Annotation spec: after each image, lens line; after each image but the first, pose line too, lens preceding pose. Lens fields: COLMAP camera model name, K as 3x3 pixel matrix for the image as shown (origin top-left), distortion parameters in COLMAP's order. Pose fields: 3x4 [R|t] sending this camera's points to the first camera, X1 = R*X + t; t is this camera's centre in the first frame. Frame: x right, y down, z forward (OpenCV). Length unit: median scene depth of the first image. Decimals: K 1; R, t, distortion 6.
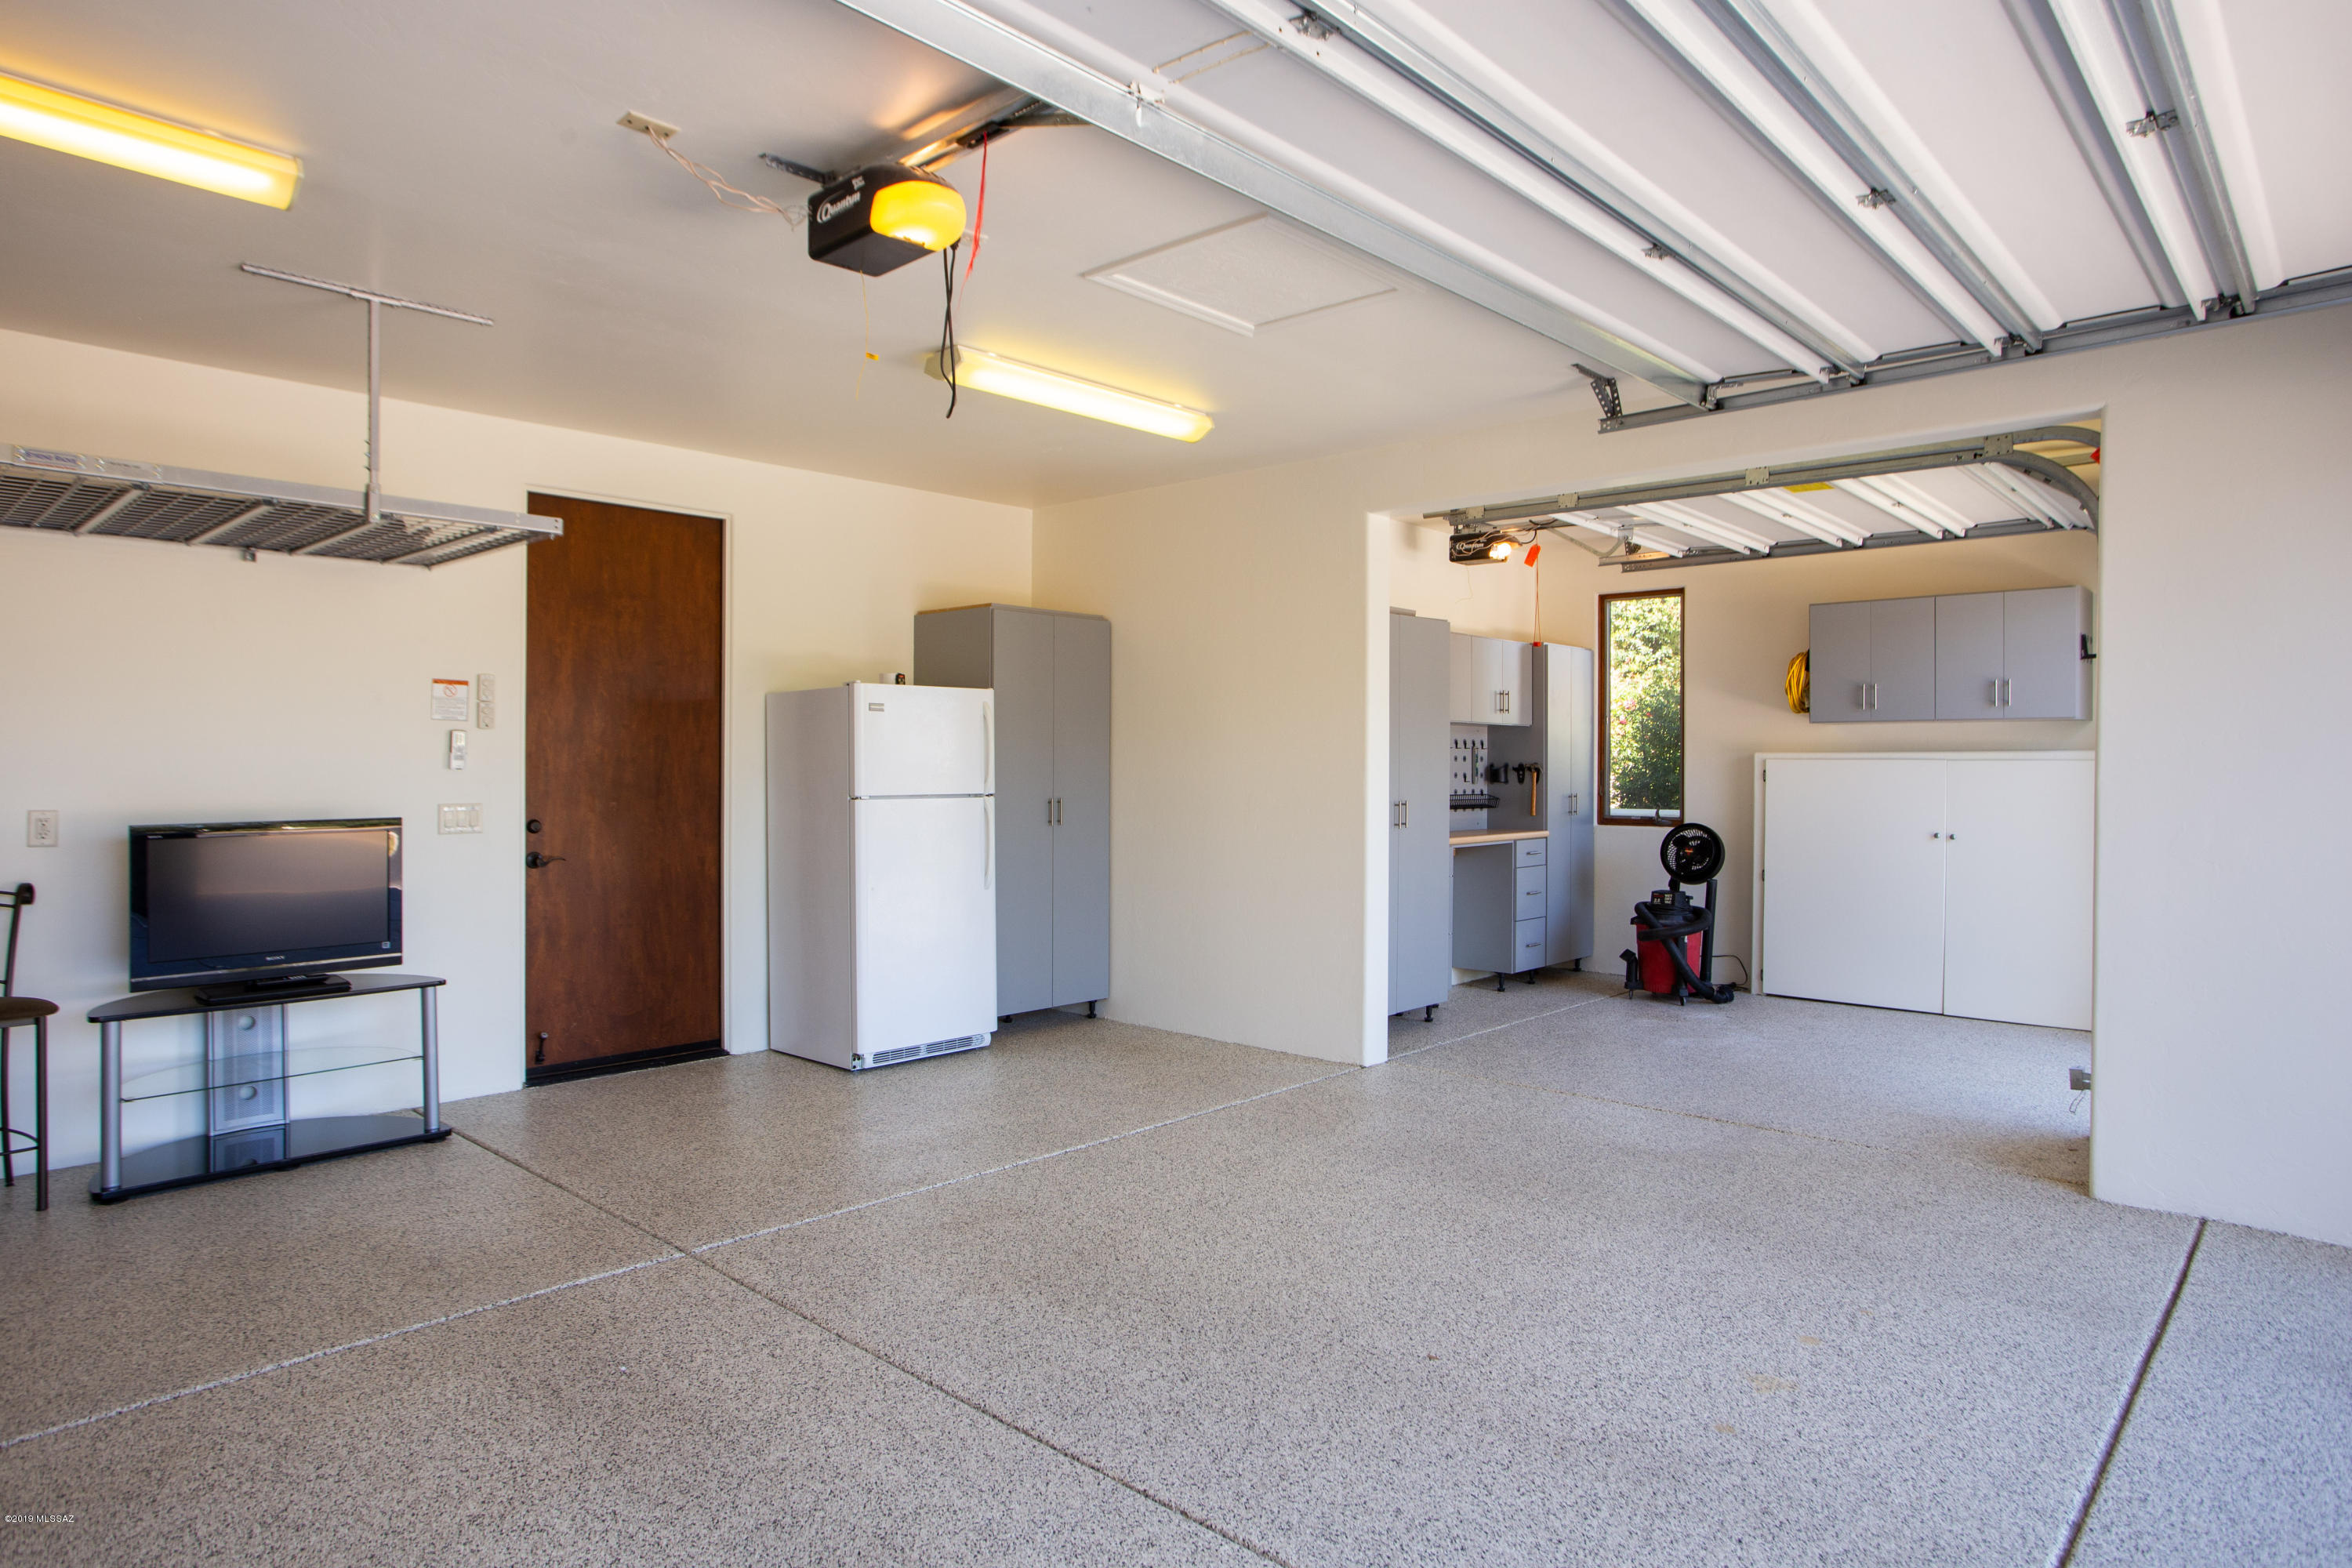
lens RADIAL K [[1372.5, 0, 1183.3], [0, 1372.5, 777.4], [0, 0, 1]] dist [-0.003709, -0.000107]
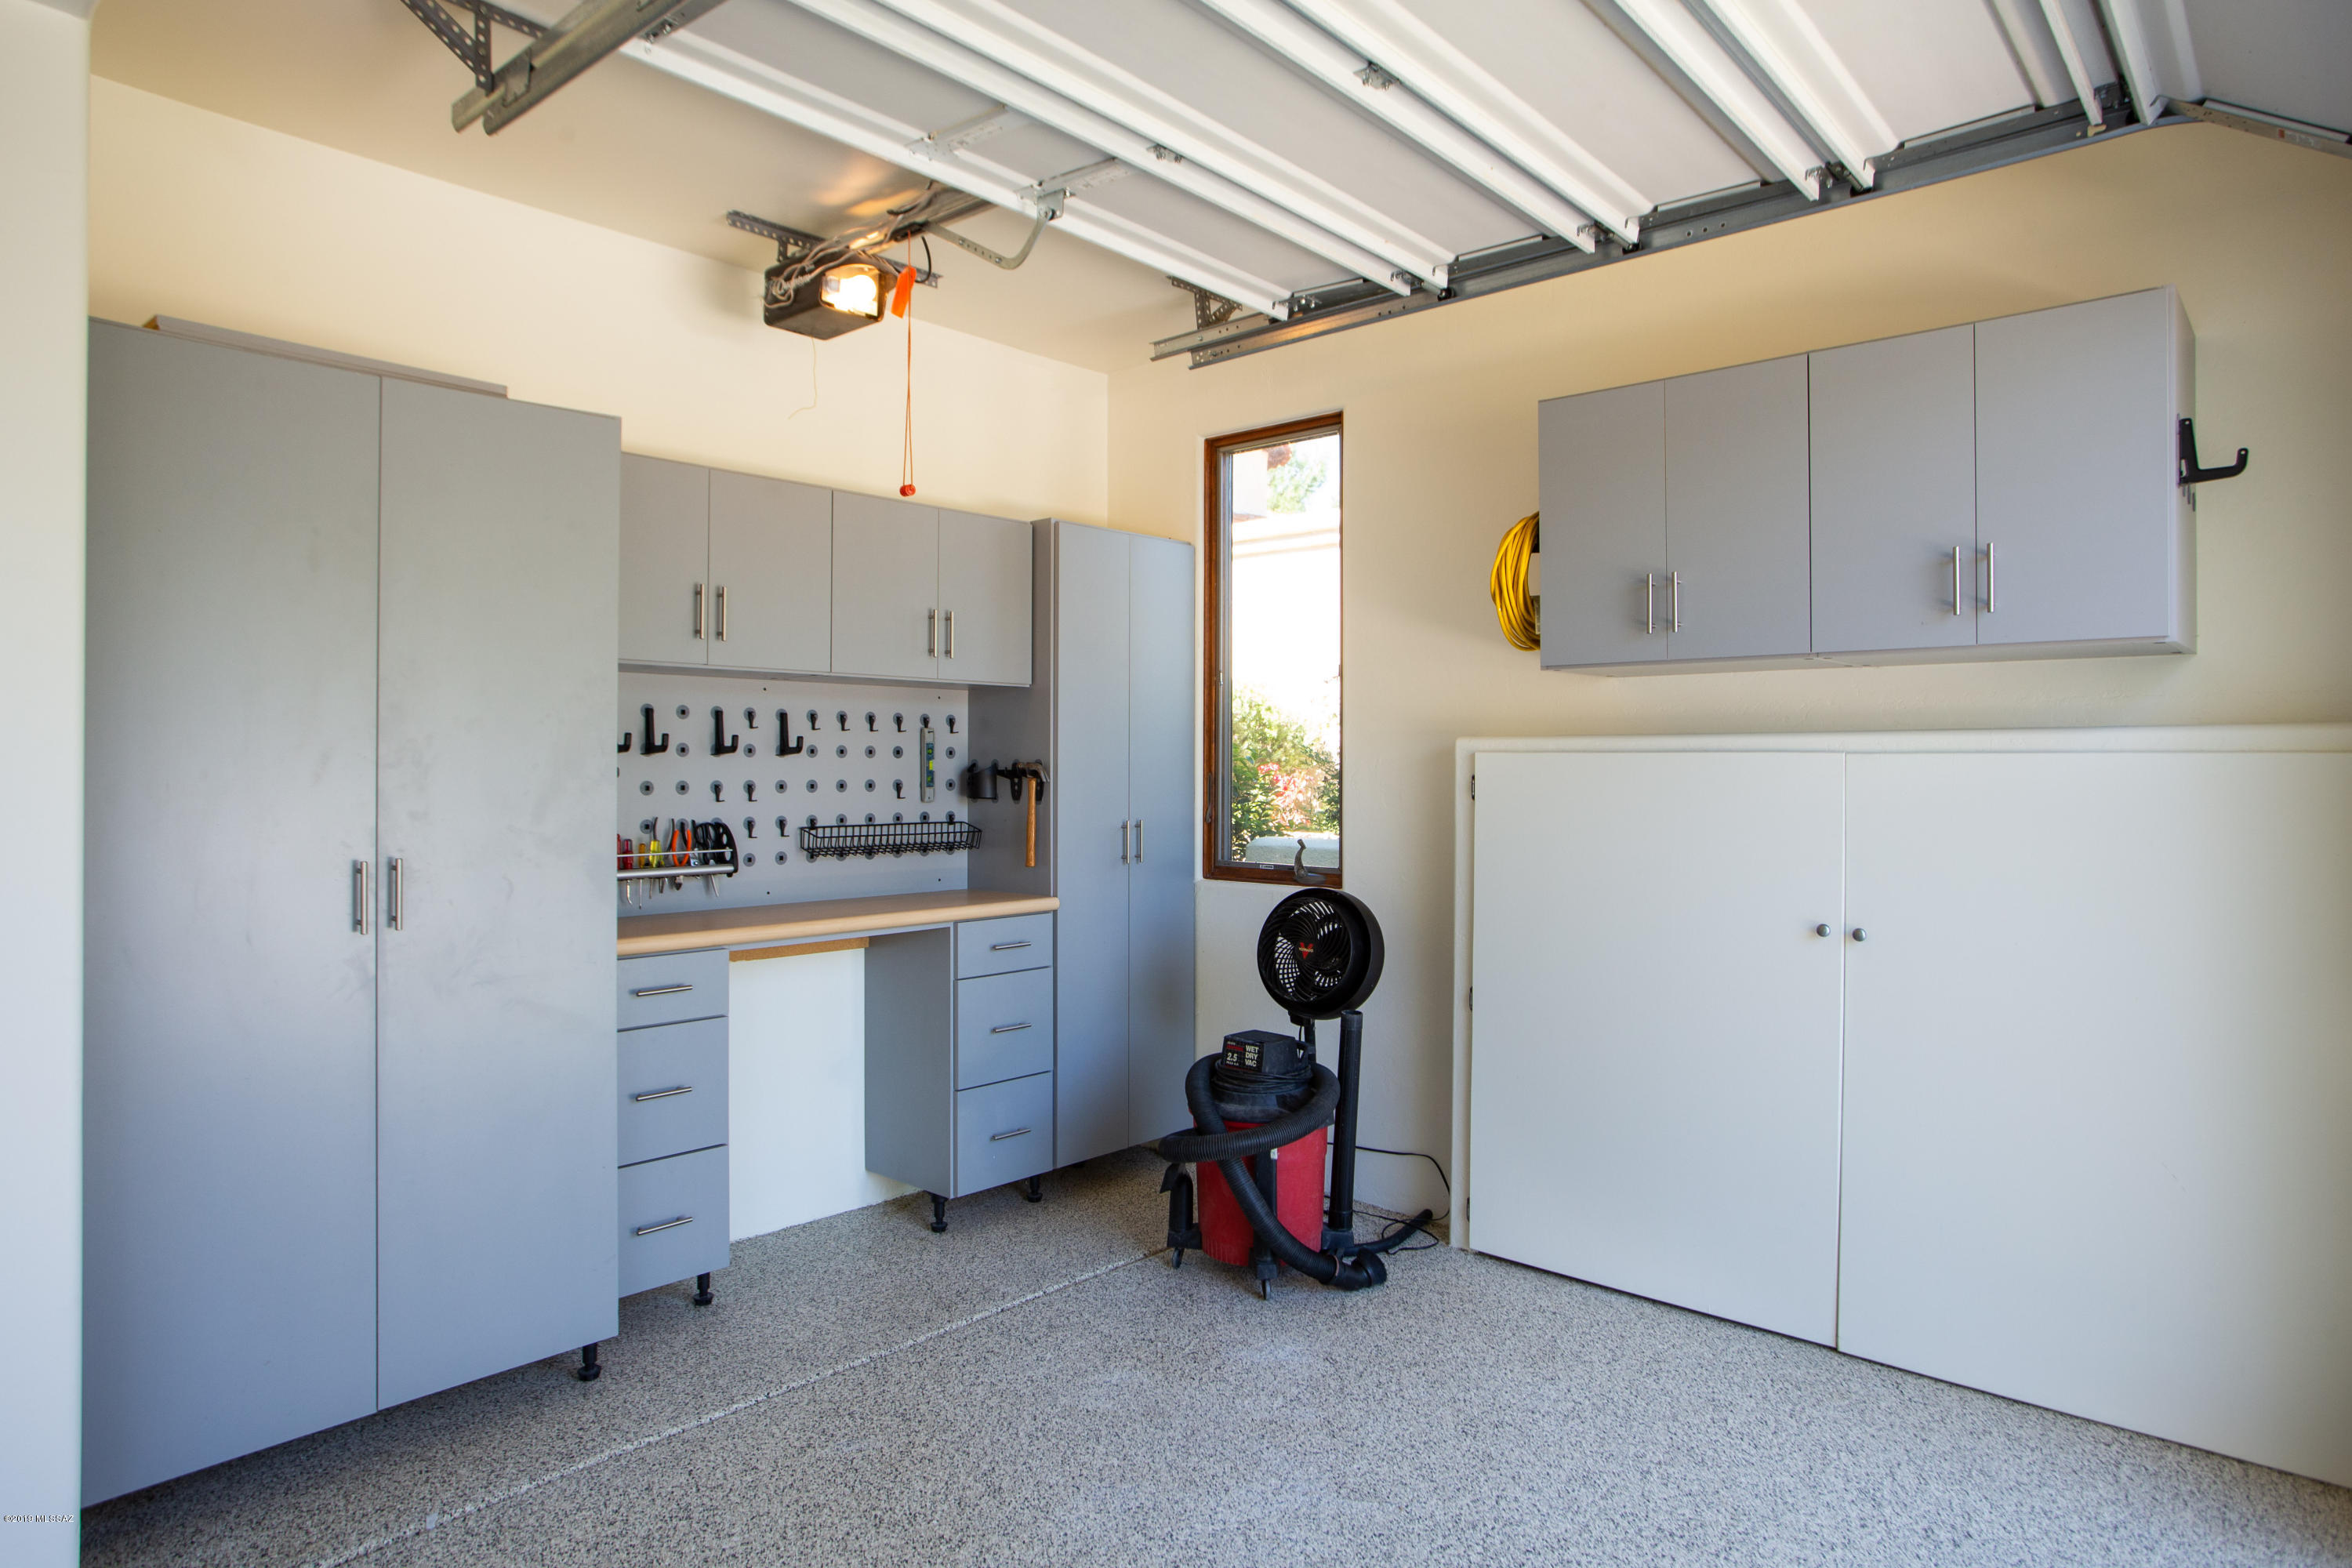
lens RADIAL K [[1372.5, 0, 1168.0], [0, 1372.5, 777.8], [0, 0, 1]] dist [-0.003709, -0.000107]
pose [[0.999777, -0.000714, -0.021085, 0.324963], [0.000797, 0.999992, 0.003914, -0.006268], [0.021082, -0.003930, 0.999770, 0.521677]]
